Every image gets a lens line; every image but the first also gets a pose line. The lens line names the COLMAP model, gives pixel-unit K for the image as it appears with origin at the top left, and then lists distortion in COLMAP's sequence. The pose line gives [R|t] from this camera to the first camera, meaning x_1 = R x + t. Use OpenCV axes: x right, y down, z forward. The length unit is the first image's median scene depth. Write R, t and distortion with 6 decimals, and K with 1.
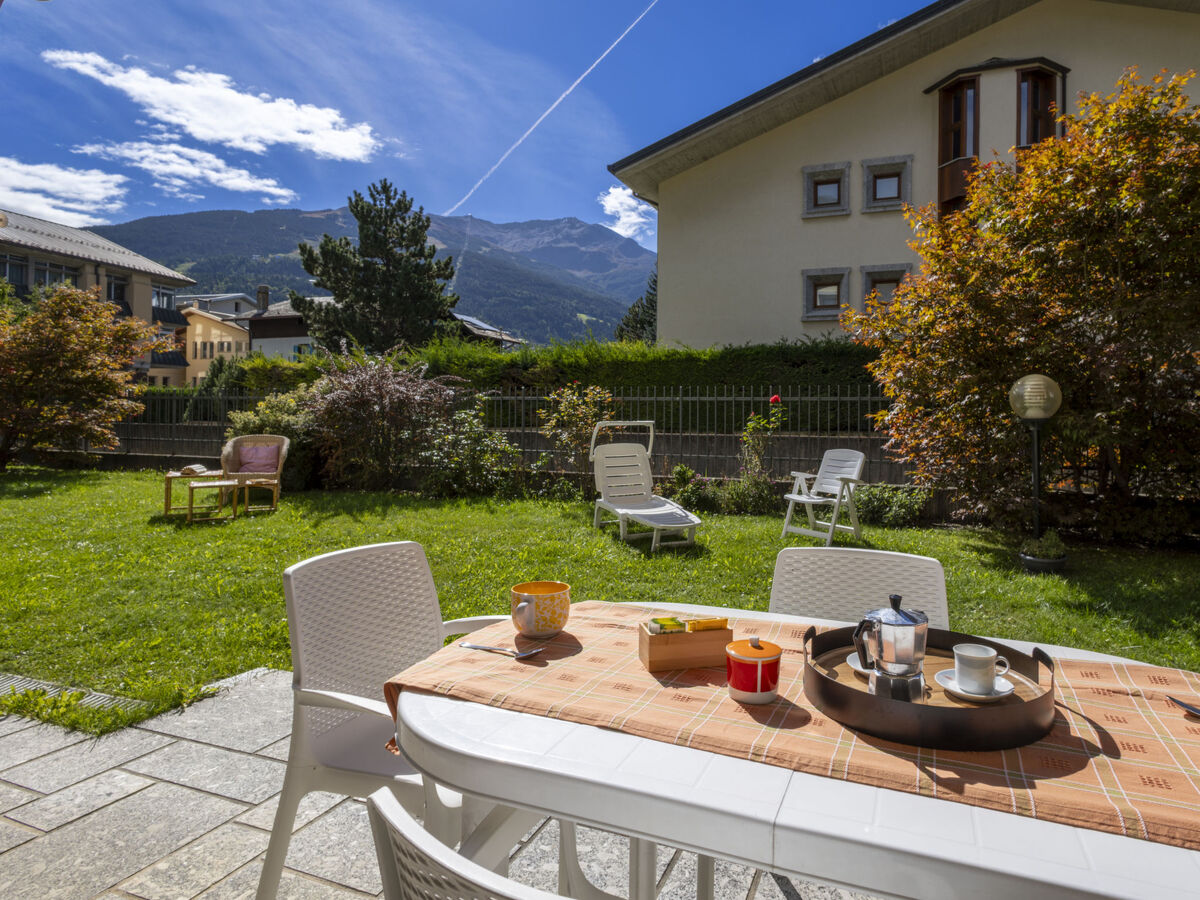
lens RADIAL K [[618.8, 0, 595.4], [0, 618.8, 446.3], [0, 0, 1]] dist [-0.086661, 0.015528]
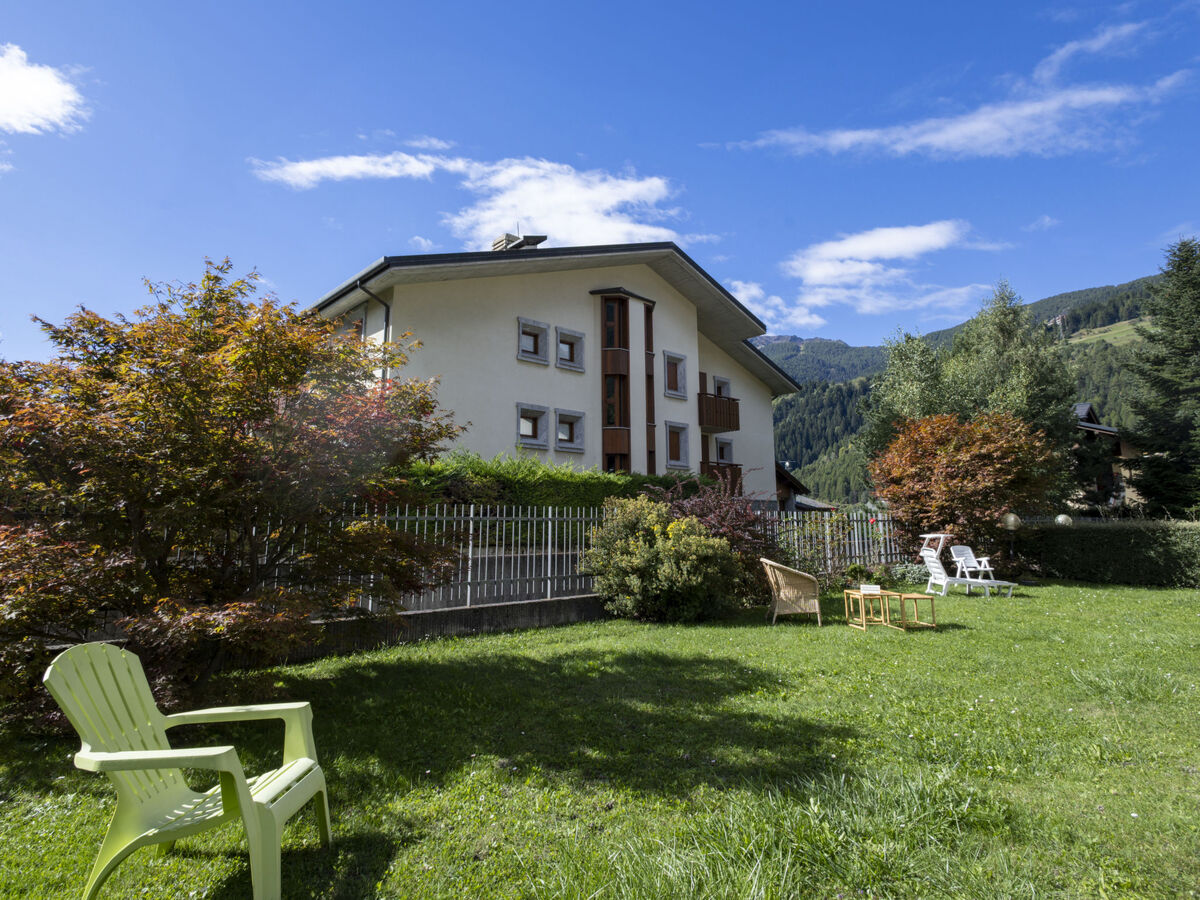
lens RADIAL K [[618.8, 0, 595.4], [0, 618.8, 446.3], [0, 0, 1]] dist [-0.086661, 0.015528]
pose [[0.594756, 0.093862, 0.798408, -0.542533], [0.044427, 0.987805, -0.149222, -0.021645], [-0.802677, 0.124222, 0.583333, 0.188442]]
